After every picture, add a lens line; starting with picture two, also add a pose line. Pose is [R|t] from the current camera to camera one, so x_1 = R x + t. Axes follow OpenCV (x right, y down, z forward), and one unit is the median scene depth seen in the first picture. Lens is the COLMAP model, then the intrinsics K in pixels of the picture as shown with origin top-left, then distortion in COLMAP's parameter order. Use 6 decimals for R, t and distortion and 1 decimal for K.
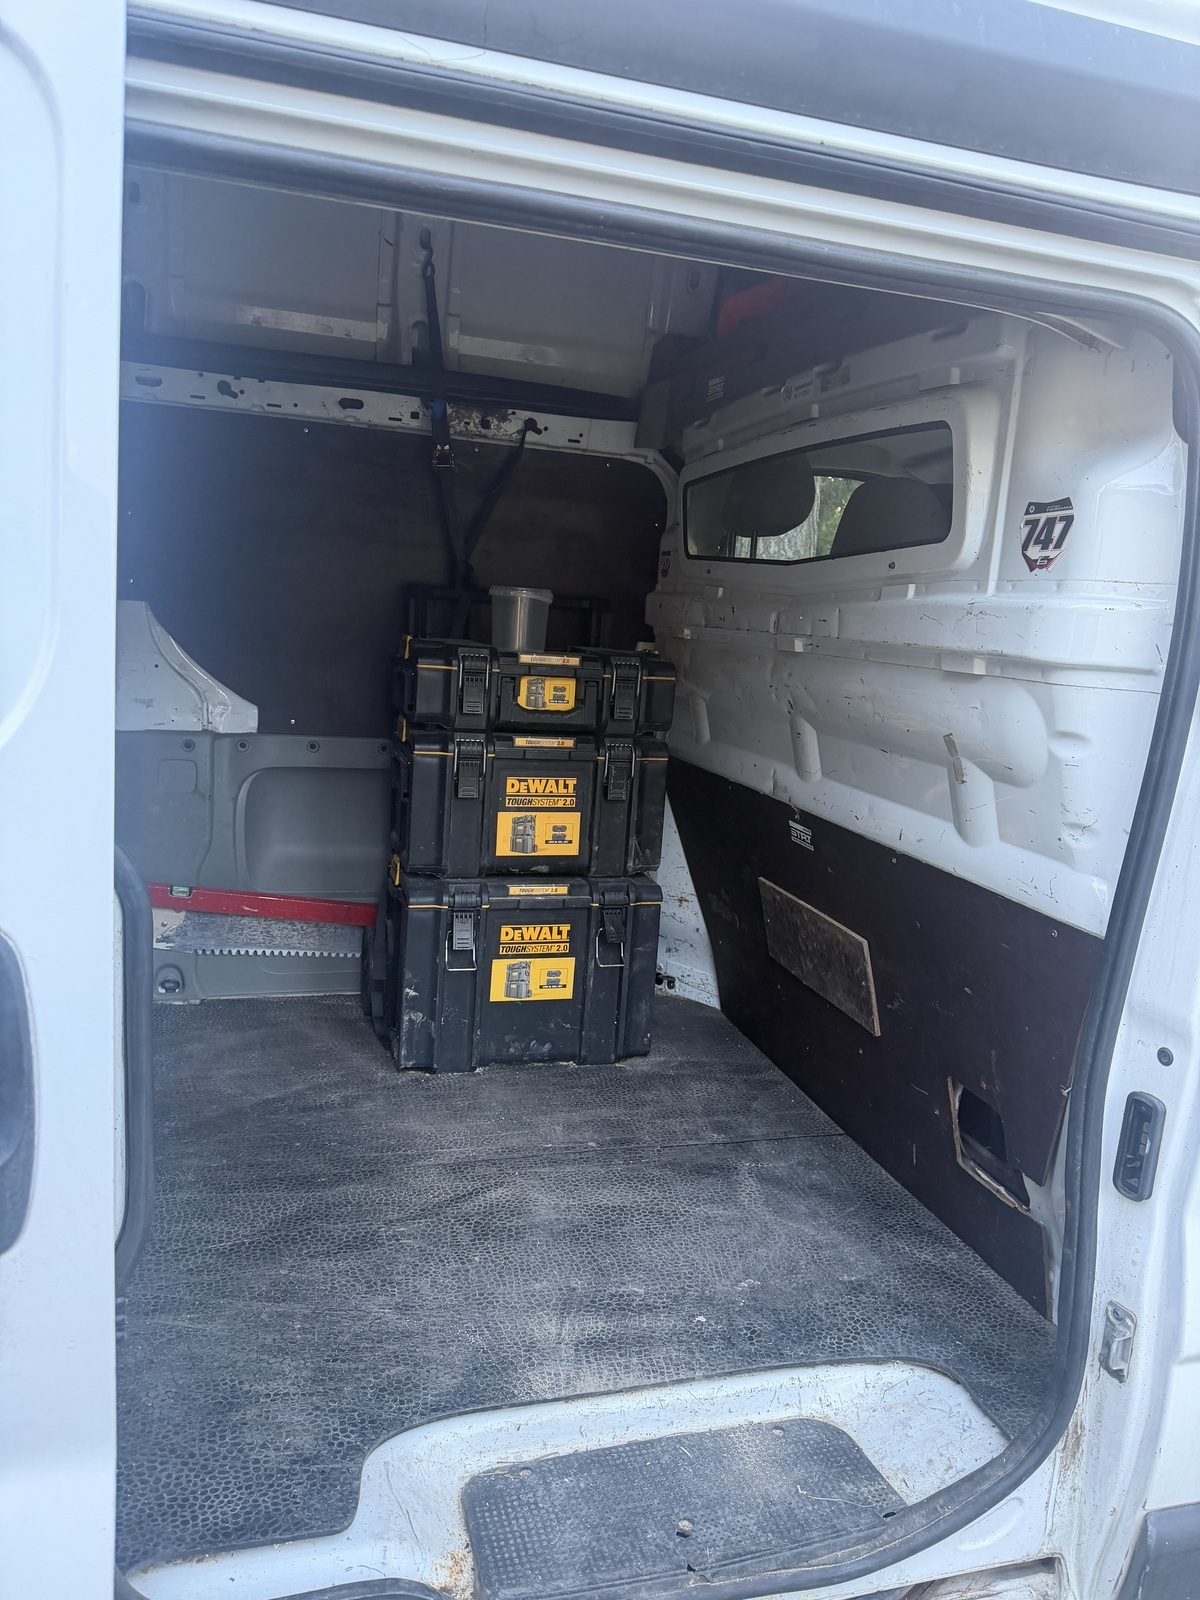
lens RADIAL K [[1097.4, 0, 600.0], [0, 1097.4, 800.0], [0, 0, 1]] dist [-0.000116, -0.000986]
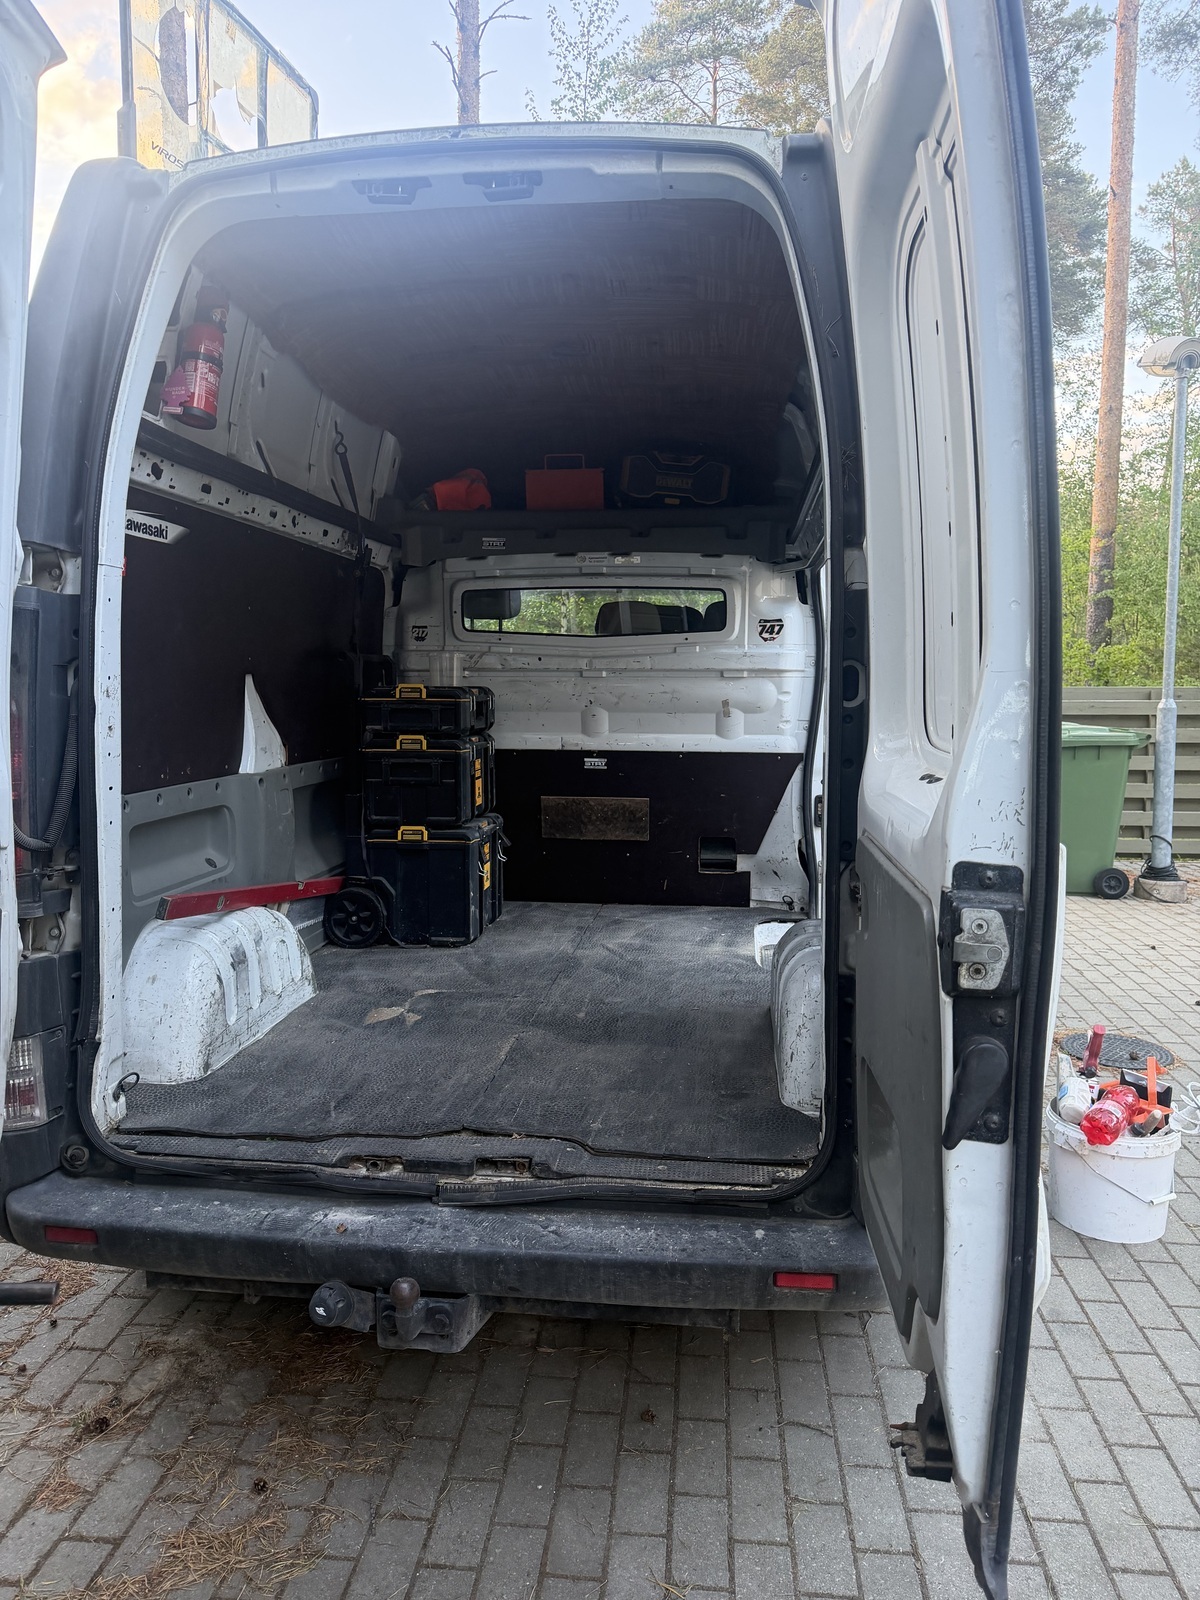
lens RADIAL K [[1097.4, 0, 600.0], [0, 1097.4, 800.0], [0, 0, 1]] dist [-0.000116, -0.000986]
pose [[0.415183, -0.158731, 0.895783, -2.210488], [0.179354, 0.979617, 0.090458, -0.113590], [-0.891883, 0.123106, 0.435190, 0.110049]]
